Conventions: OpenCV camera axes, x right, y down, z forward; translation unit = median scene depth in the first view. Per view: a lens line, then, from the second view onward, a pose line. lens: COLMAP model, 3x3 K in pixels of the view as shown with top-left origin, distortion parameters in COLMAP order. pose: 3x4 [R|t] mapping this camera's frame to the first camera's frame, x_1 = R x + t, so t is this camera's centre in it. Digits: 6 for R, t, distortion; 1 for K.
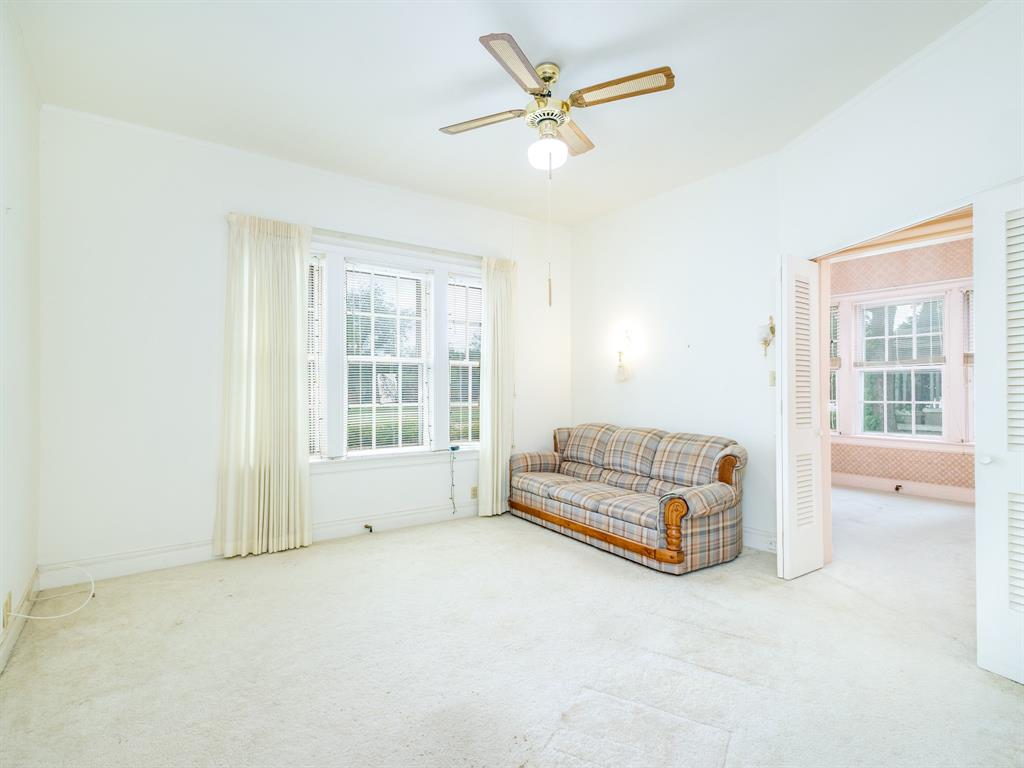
lens RADIAL K [[535.6, 0, 511.1], [0, 535.6, 382.4], [0, 0, 1]] dist [0.007373, 0.001764]
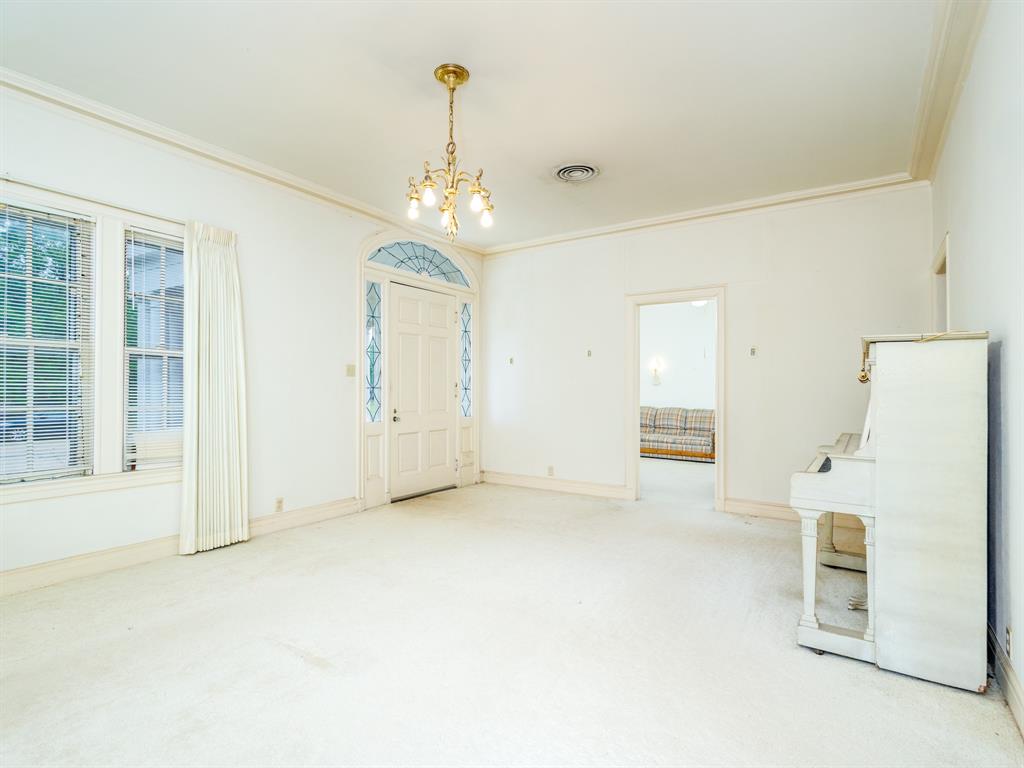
lens RADIAL K [[535.6, 0, 513.0], [0, 535.6, 389.0], [0, 0, 1]] dist [0.007373, 0.001764]
pose [[0.937018, 0.003995, 0.349257, -1.154854], [-0.004248, 0.999991, -0.000039, 0.018595], [-0.349254, -0.001447, 0.937027, -0.784620]]
